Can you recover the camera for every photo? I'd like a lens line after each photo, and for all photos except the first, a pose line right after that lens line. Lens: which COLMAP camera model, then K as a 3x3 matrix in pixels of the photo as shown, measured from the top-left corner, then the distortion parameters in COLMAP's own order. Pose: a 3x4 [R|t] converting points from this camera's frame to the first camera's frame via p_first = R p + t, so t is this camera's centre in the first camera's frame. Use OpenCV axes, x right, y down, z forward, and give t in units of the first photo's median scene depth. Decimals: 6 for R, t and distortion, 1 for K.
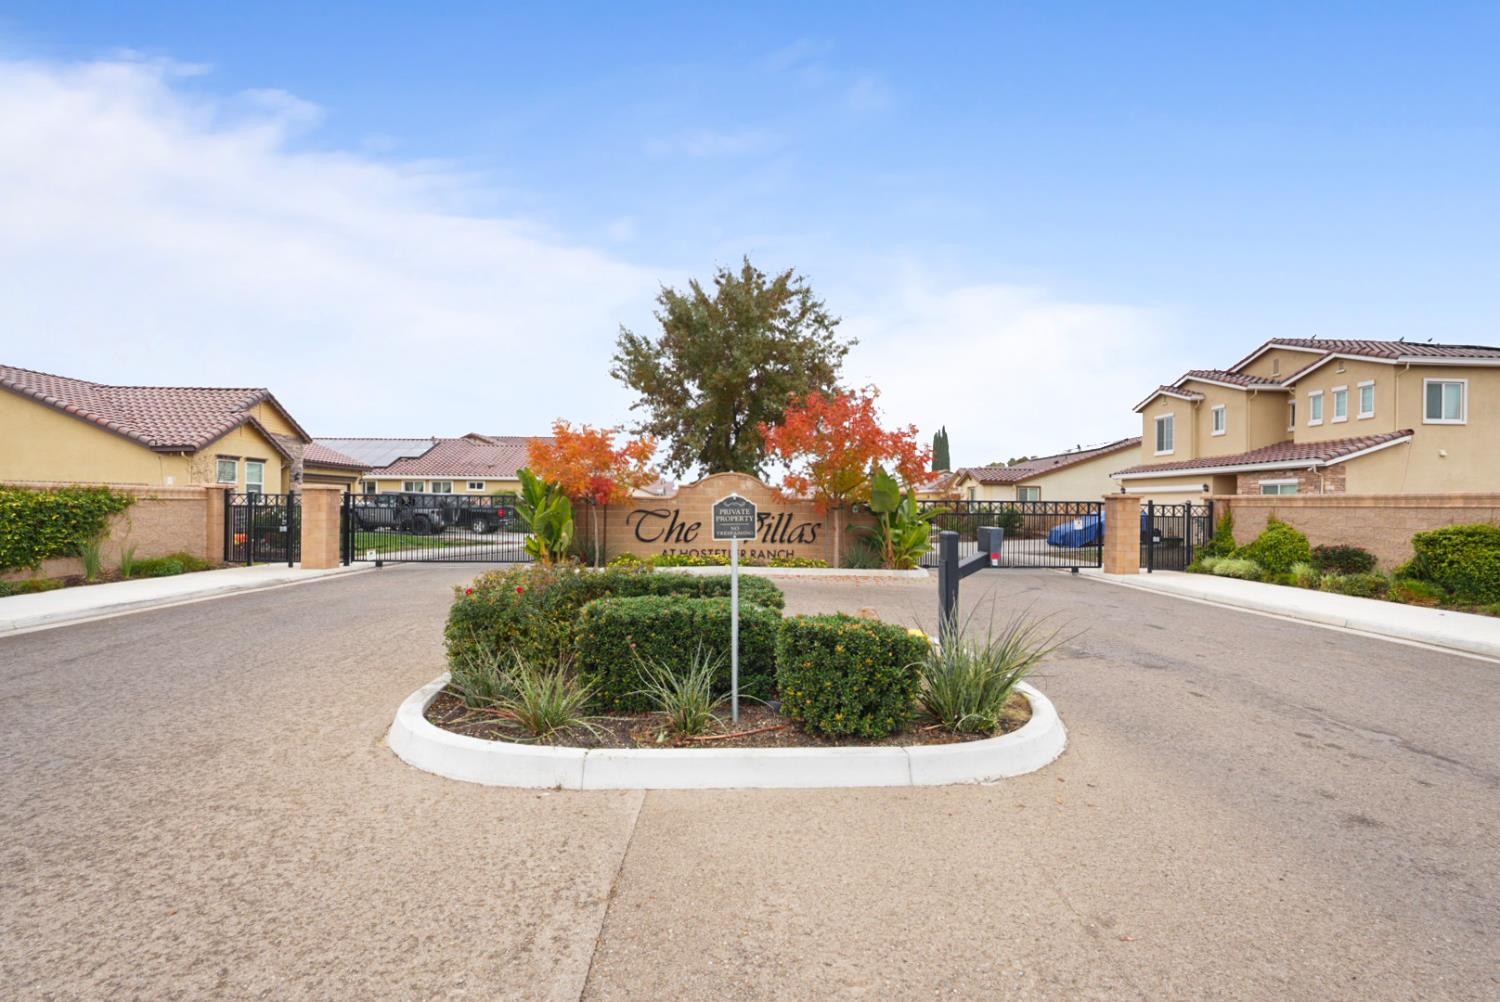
lens RADIAL K [[667.9, 0, 753.7], [0, 667.9, 503.6], [0, 0, 1]] dist [-0.008236, 0.003615]
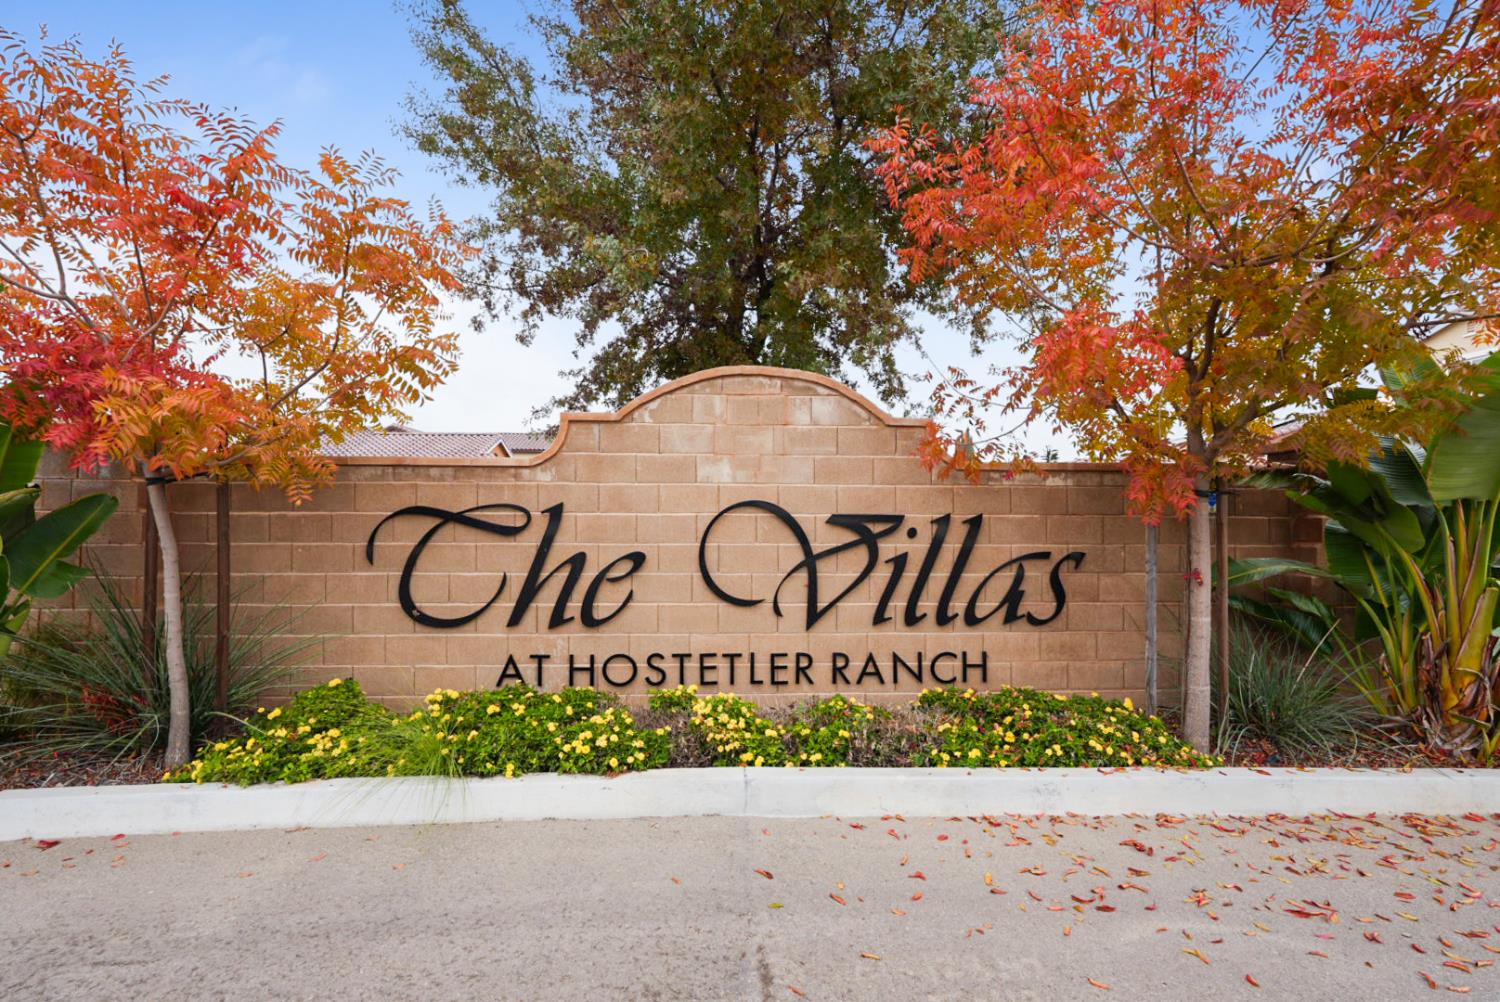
lens RADIAL K [[667.9, 0, 748.5], [0, 667.9, 504.7], [0, 0, 1]] dist [-0.008236, 0.003615]
pose [[0.999976, -0.006382, -0.002784, -0.036779], [0.006352, 0.999924, -0.010530, 0.012073], [0.002851, 0.010512, 0.999941, 0.730166]]
